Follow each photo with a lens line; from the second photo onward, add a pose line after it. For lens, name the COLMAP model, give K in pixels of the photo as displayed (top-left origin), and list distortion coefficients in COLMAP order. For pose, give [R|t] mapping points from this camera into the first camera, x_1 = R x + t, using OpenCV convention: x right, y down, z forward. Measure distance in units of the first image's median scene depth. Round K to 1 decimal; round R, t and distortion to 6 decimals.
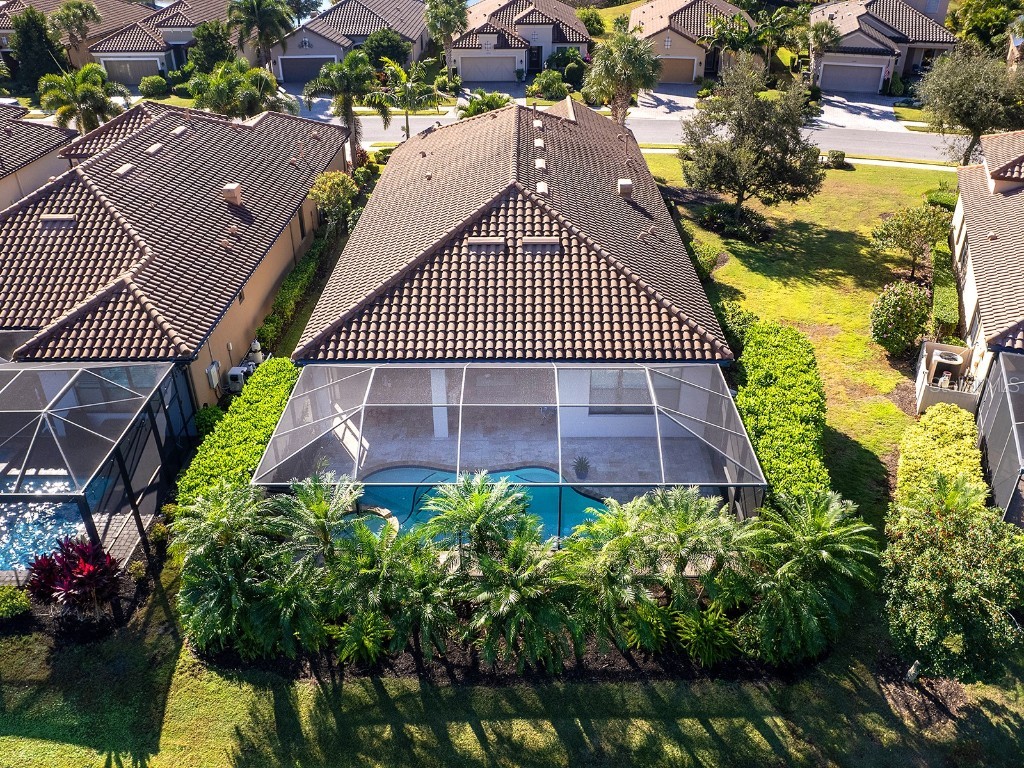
lens RADIAL K [[807.2, 0, 512.0], [0, 807.2, 384.0], [0, 0, 1]] dist [-0.039635, 0.001096]
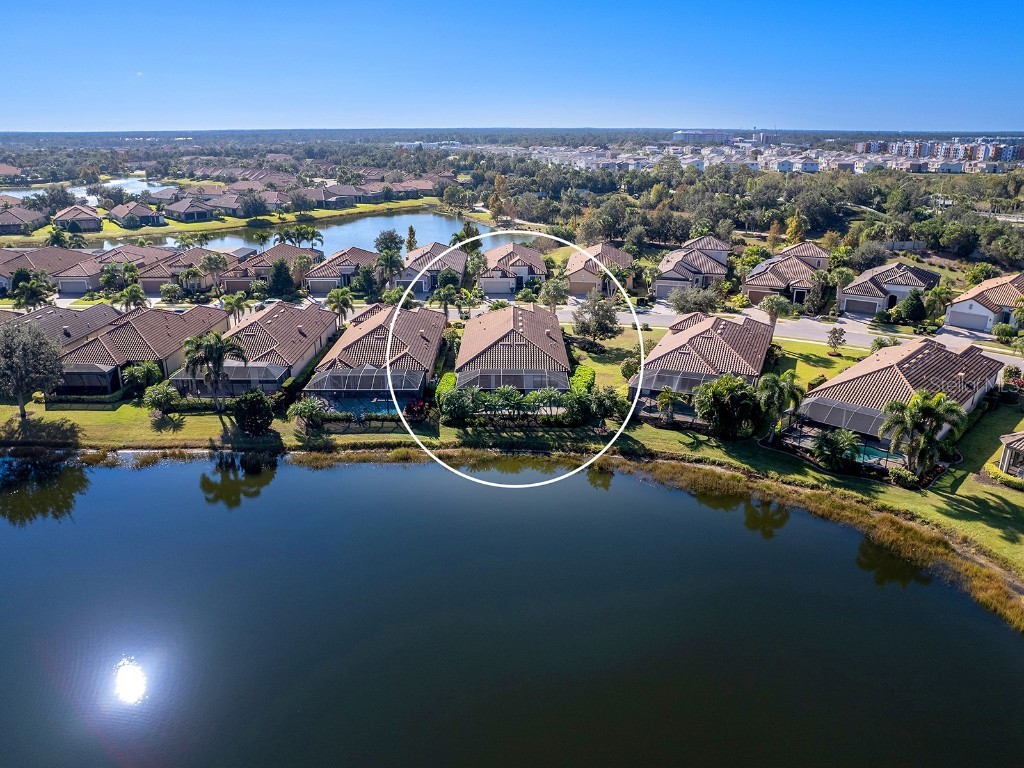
lens RADIAL K [[807.2, 0, 512.0], [0, 807.2, 384.0], [0, 0, 1]] dist [-0.039635, 0.001096]
pose [[0.999857, 0.004518, 0.016296, -0.035468], [-0.000765, 0.974748, -0.223308, 0.478073], [-0.016893, 0.223264, 0.974612, -1.471327]]
